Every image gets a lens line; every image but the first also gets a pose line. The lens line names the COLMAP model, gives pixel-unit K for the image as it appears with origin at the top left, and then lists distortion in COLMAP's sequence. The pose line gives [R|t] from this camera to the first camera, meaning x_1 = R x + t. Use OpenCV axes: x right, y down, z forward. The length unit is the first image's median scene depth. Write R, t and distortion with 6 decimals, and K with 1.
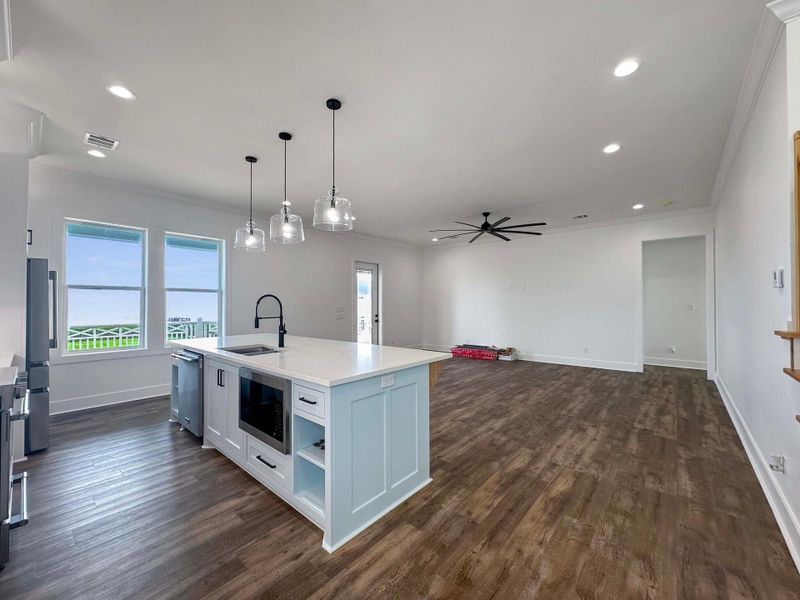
lens RADIAL K [[314.6, 0, 412.7], [0, 314.6, 314.7], [0, 0, 1]] dist [-0.011574, 0.003963]
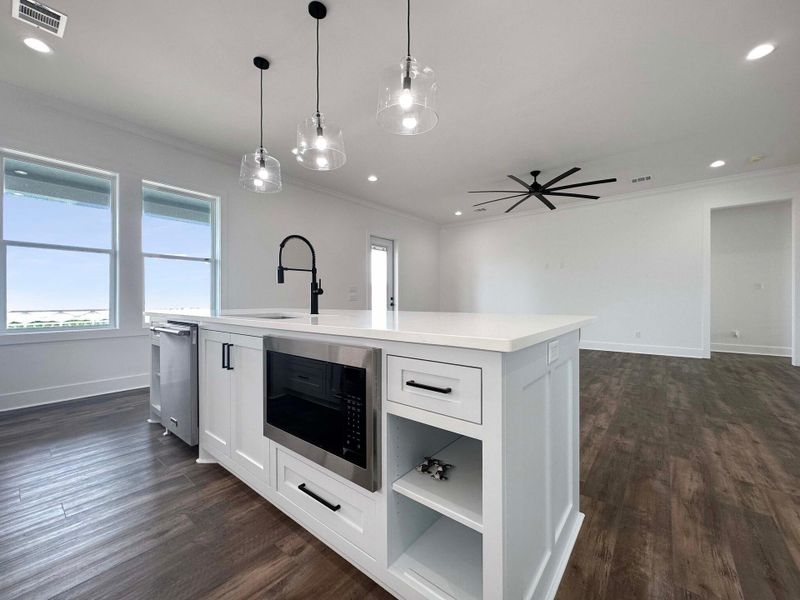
lens RADIAL K [[314.6, 0, 415.9], [0, 314.6, 313.5], [0, 0, 1]] dist [-0.011574, 0.003963]
pose [[0.999166, 0.002894, 0.040730, -0.229464], [-0.003357, 0.999931, 0.011290, 0.094215], [-0.040694, -0.011417, 0.999106, 0.310970]]
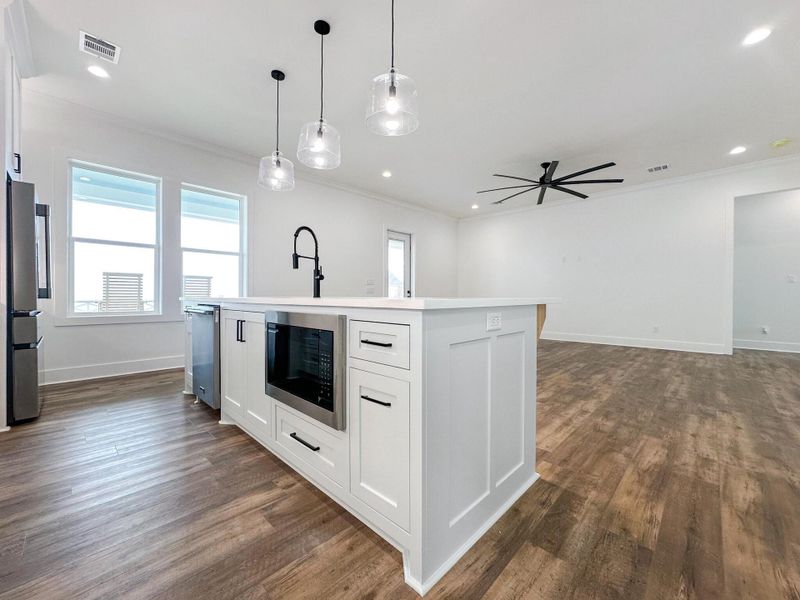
lens RADIAL K [[314.6, 0, 414.3], [0, 314.6, 314.5], [0, 0, 1]] dist [-0.011574, 0.003963]
pose [[0.998659, 0.014315, -0.049757, -0.141796], [-0.013049, 0.999585, 0.025689, 0.122331], [0.050104, -0.025005, 0.998431, 0.236778]]
